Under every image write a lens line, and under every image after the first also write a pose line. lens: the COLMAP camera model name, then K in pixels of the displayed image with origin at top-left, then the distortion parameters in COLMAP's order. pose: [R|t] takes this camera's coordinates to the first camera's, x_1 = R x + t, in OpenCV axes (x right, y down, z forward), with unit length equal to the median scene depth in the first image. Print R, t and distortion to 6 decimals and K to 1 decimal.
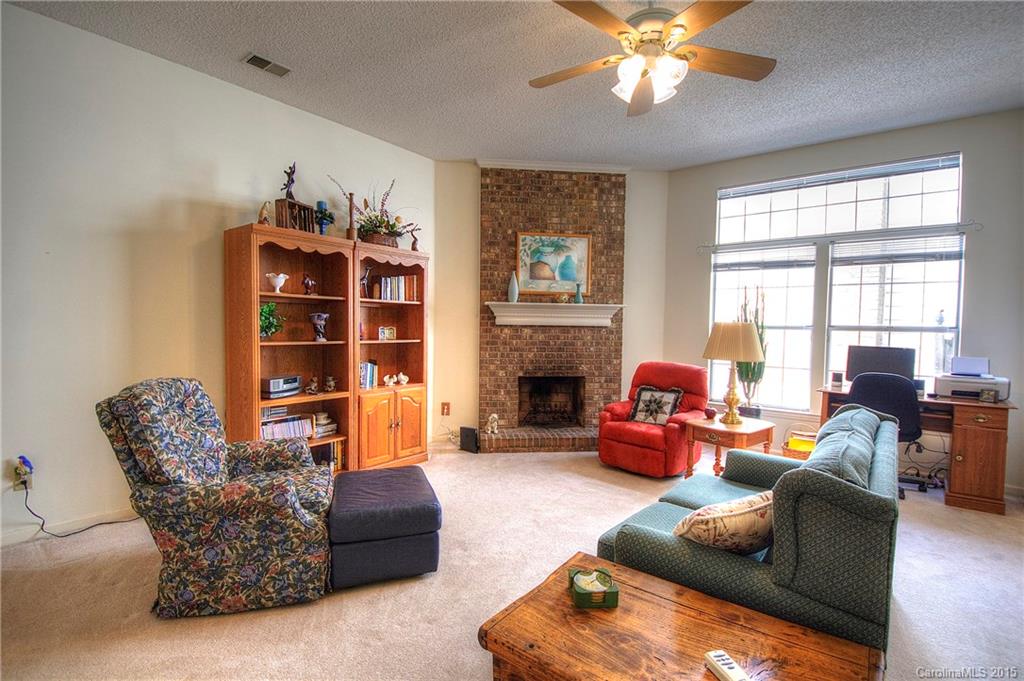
lens RADIAL K [[454.6, 0, 507.3], [0, 454.6, 346.0], [0, 0, 1]] dist [-0.001074, -0.007372]
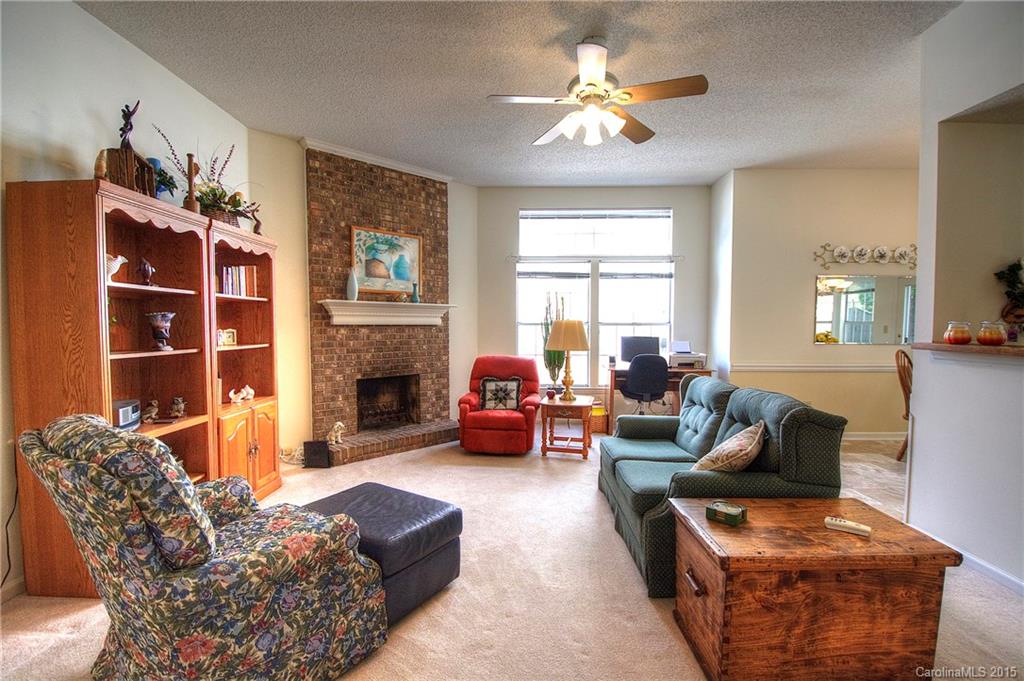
lens RADIAL K [[454.6, 0, 494.9], [0, 454.6, 345.5], [0, 0, 1]] dist [-0.001074, -0.007372]
pose [[0.807894, -0.039322, 0.588015, -0.351037], [0.037394, 0.999181, 0.015441, -0.008163], [-0.588141, 0.009514, 0.808703, 0.082937]]
